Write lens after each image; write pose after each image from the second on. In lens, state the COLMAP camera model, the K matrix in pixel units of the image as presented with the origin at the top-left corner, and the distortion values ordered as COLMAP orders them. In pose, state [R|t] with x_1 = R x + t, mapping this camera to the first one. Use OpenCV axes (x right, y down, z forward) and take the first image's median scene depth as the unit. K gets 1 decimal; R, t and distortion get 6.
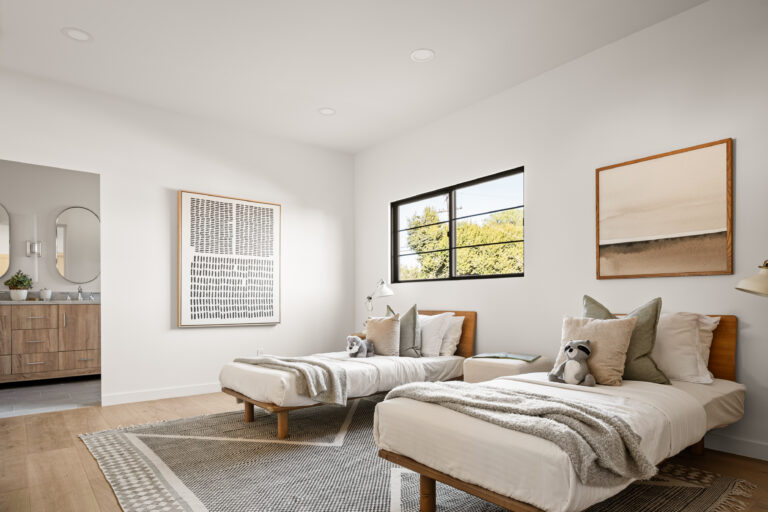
lens RADIAL K [[486.1, 0, 411.9], [0, 486.1, 298.8], [0, 0, 1]] dist [-0.005730, -0.001738]
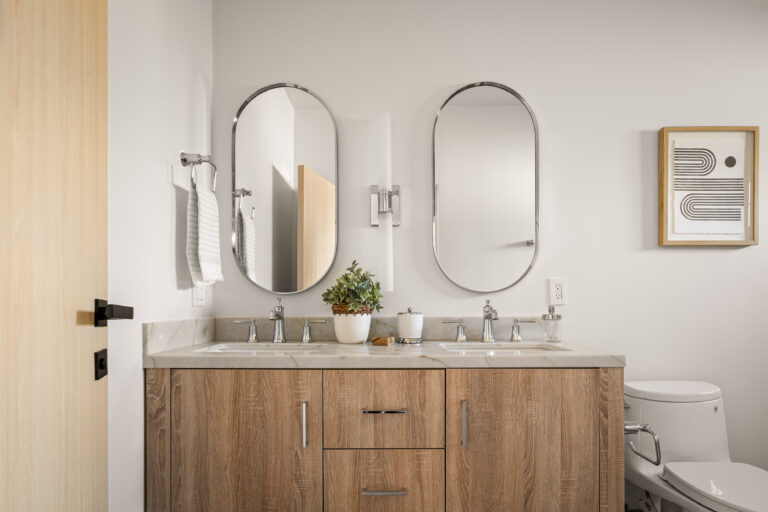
lens RADIAL K [[486.1, 0, 382.1], [0, 486.1, 301.4], [0, 0, 1]] dist [-0.005730, -0.001738]
pose [[0.768823, 0.001639, -0.639460, -0.553955], [-0.000111, 0.999997, 0.002431, -0.029171], [0.639462, -0.001798, 0.768821, 0.725401]]
